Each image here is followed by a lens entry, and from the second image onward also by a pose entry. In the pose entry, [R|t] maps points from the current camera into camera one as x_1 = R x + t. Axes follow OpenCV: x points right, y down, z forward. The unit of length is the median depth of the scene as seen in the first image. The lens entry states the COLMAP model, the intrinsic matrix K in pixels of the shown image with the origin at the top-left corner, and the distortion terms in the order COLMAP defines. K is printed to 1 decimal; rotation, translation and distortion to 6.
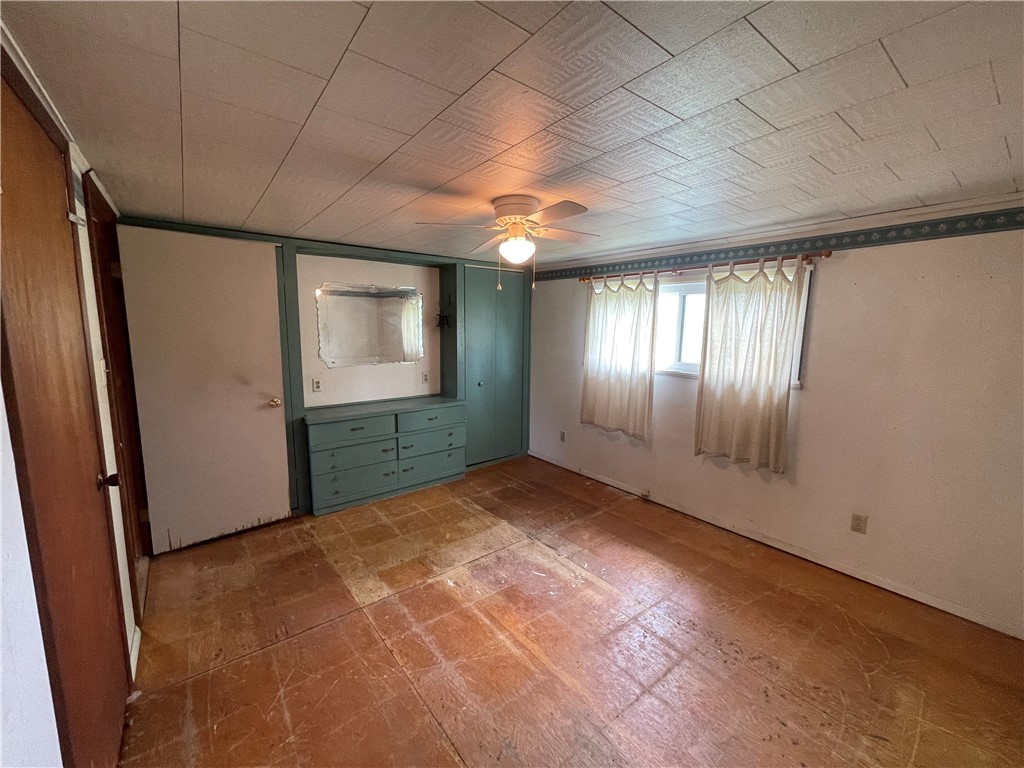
lens RADIAL K [[416.6, 0, 509.1], [0, 416.6, 384.3], [0, 0, 1]] dist [-0.003657, 0.001487]
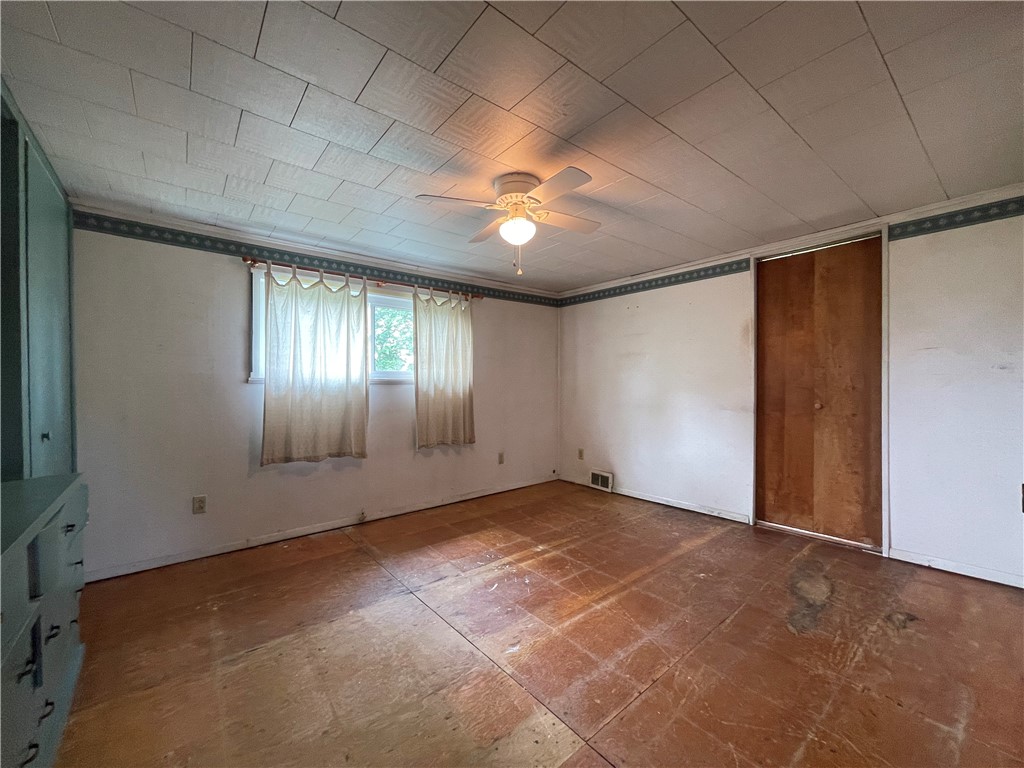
lens RADIAL K [[416.6, 0, 511.4], [0, 416.6, 383.6], [0, 0, 1]] dist [-0.003657, 0.001487]
pose [[-0.031647, -0.008119, 0.999466, -0.699102], [0.143268, 0.989604, 0.012576, 0.012896], [-0.989178, 0.143589, -0.030155, 0.788687]]
